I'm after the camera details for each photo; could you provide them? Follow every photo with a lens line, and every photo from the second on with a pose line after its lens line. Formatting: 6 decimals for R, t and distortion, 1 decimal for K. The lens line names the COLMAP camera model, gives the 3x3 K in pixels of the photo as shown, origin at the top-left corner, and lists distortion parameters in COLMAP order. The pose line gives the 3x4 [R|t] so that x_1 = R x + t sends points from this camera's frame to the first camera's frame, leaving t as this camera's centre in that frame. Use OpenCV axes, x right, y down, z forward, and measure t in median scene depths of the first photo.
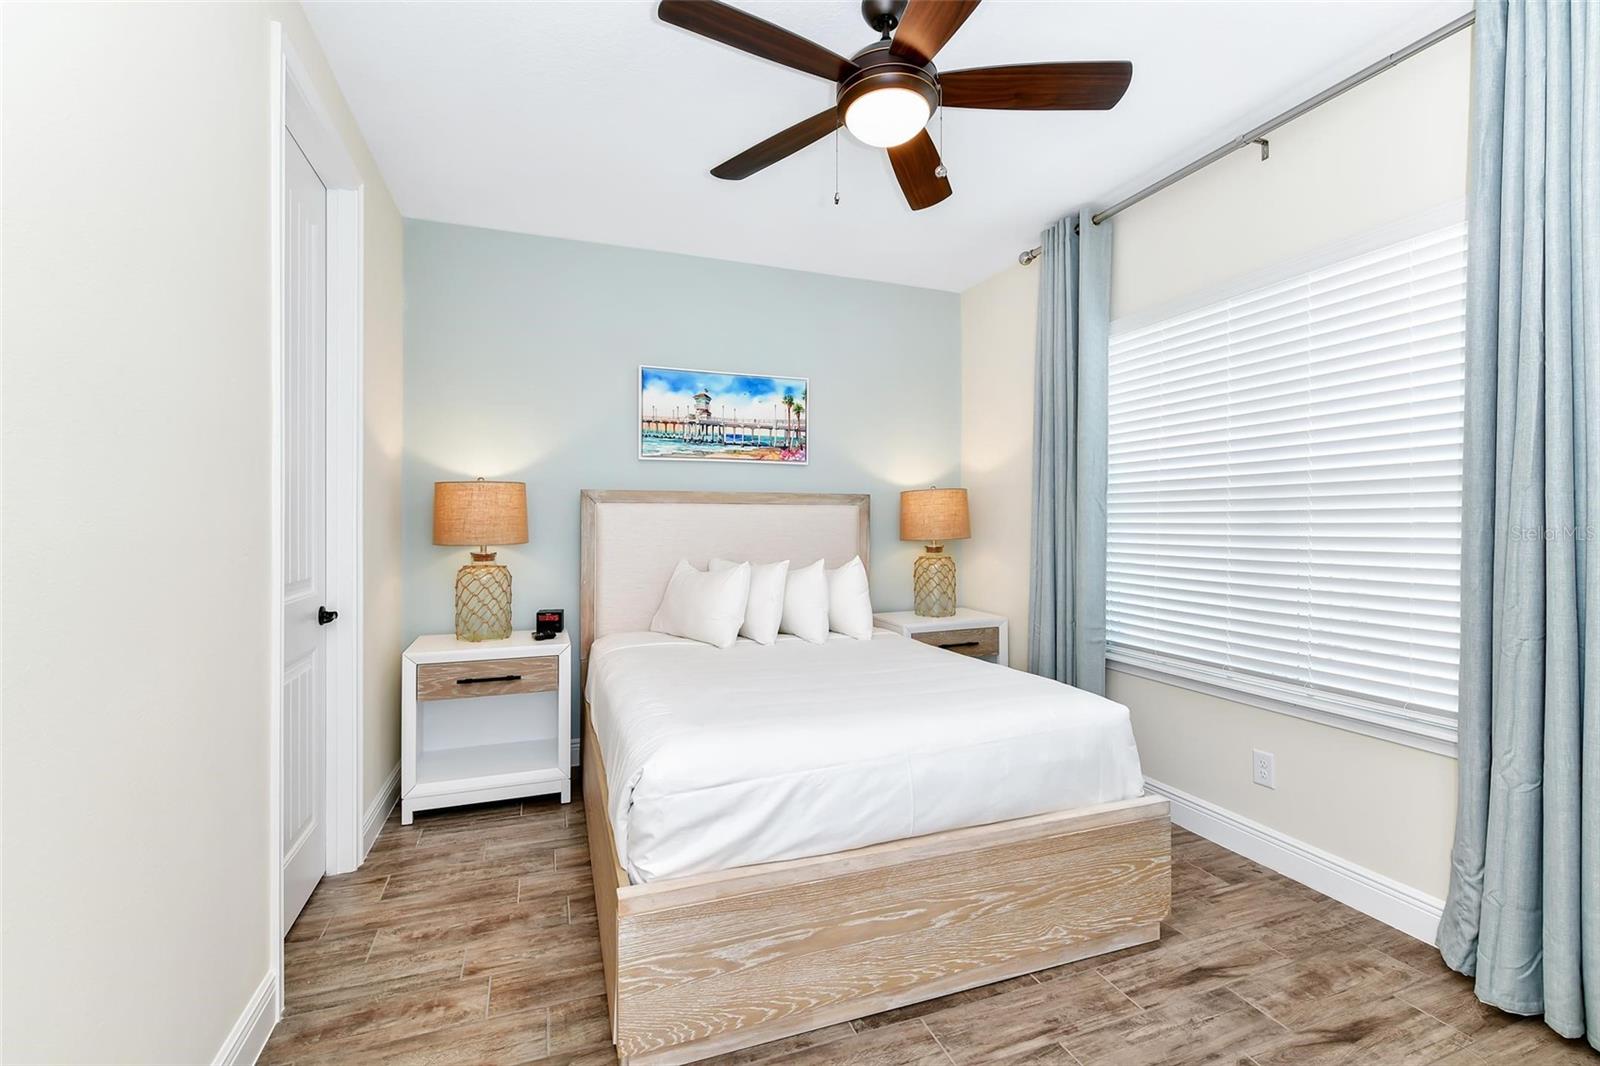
lens RADIAL K [[694.1, 0, 800.8], [0, 694.1, 522.4], [0, 0, 1]] dist [0.001658, -0.002878]
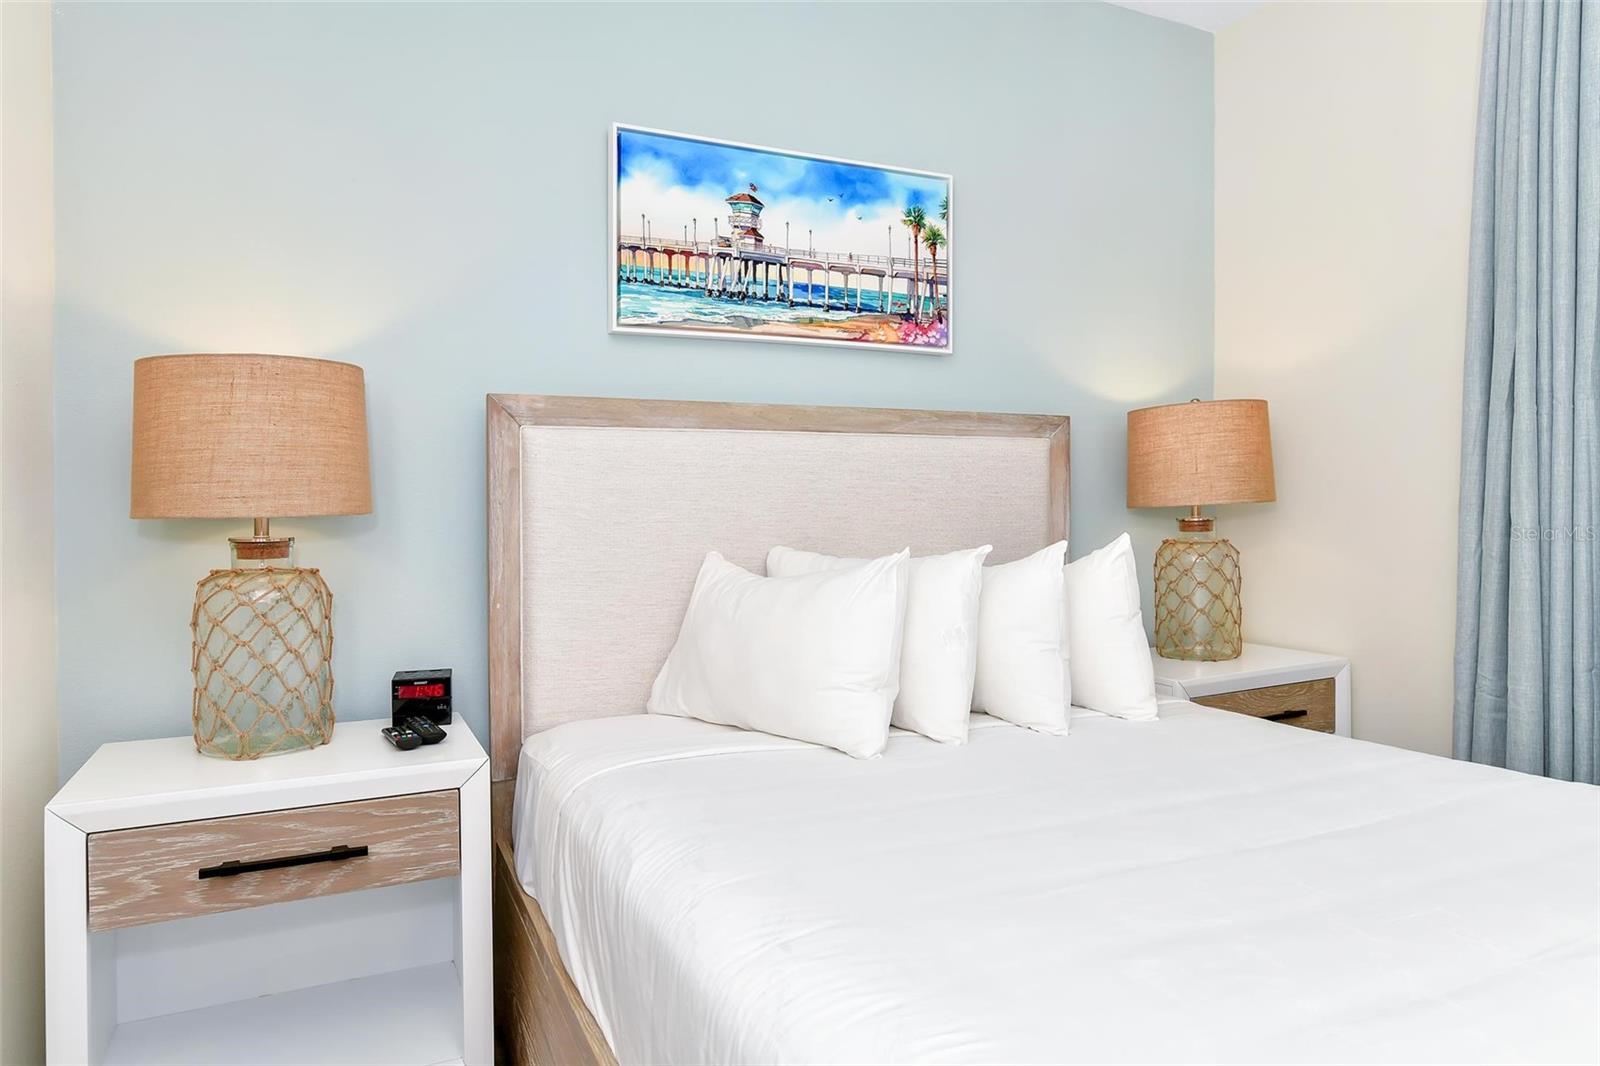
lens RADIAL K [[957.1, 0, 787.4], [0, 957.1, 518.6], [0, 0, 1]] dist [-0.021122, 0.000082]
pose [[0.995981, -0.011348, 0.088843, -0.200775], [0.010884, 0.999924, 0.005707, 0.032995], [-0.088901, -0.004717, 0.996029, 0.419671]]
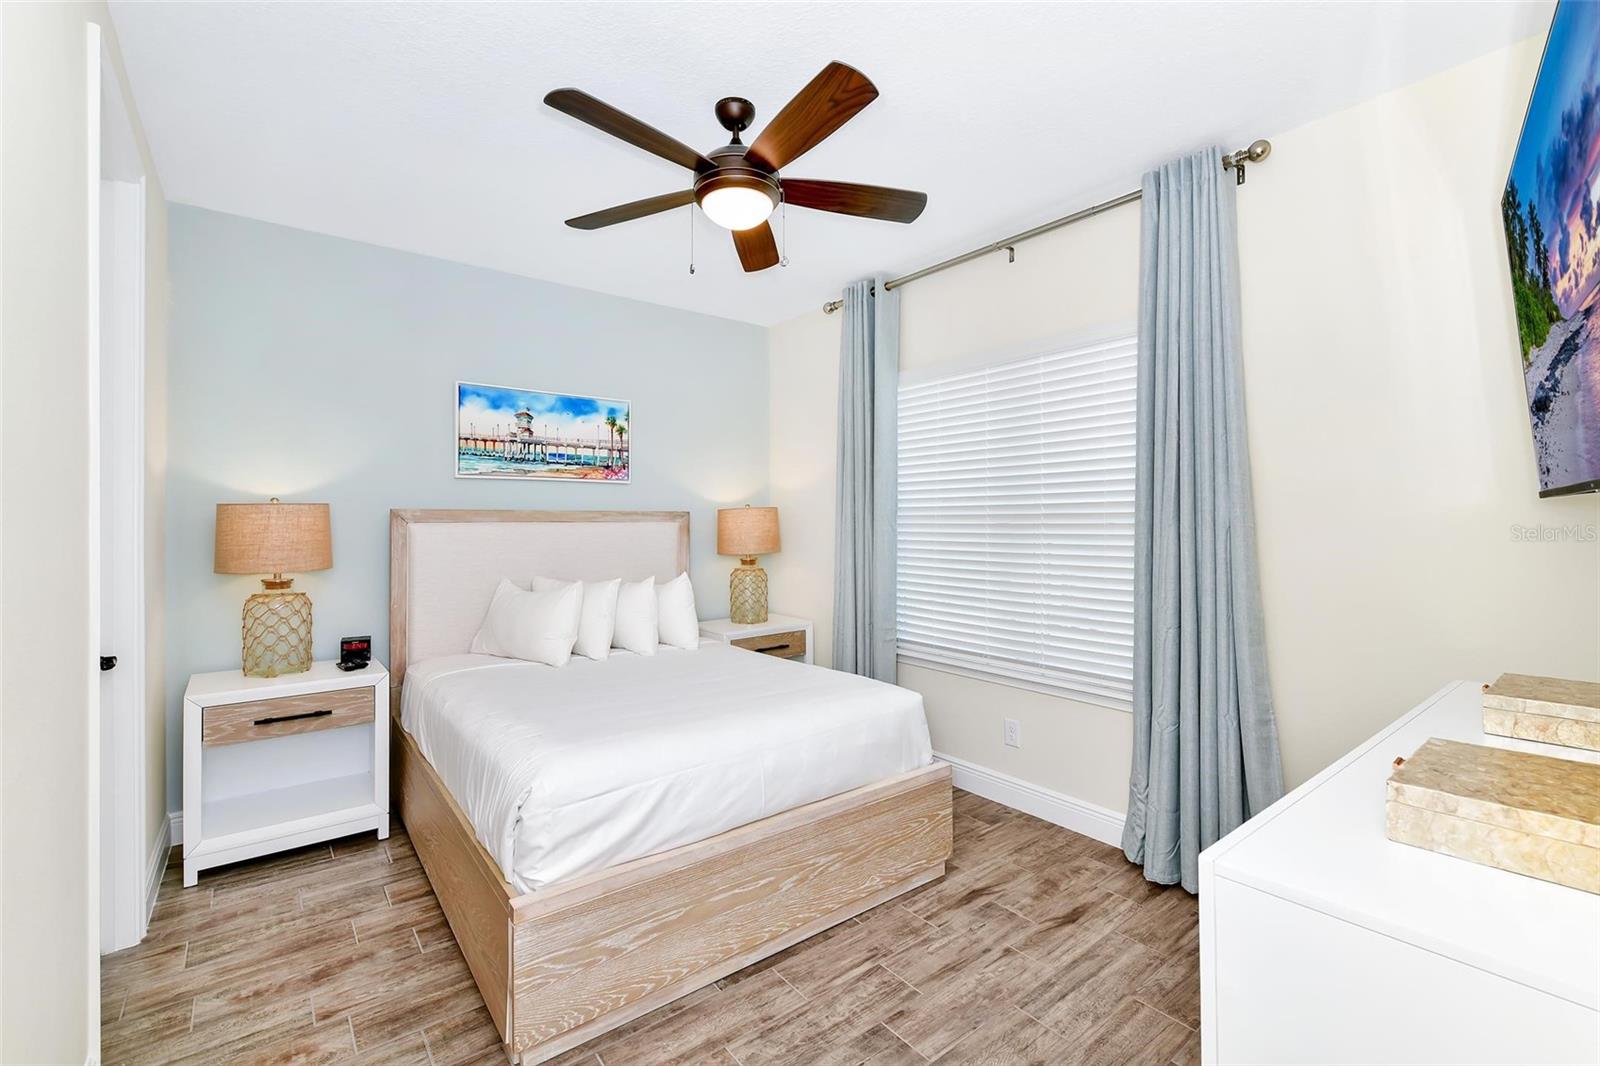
lens RADIAL K [[694.1, 0, 800.0], [0, 694.1, 520.4], [0, 0, 1]] dist [0.001658, -0.002878]
pose [[0.952552, -0.003113, 0.304359, -0.078941], [0.003245, 0.999995, 0.000074, -0.032925], [-0.304358, 0.000917, 0.952557, -0.087070]]
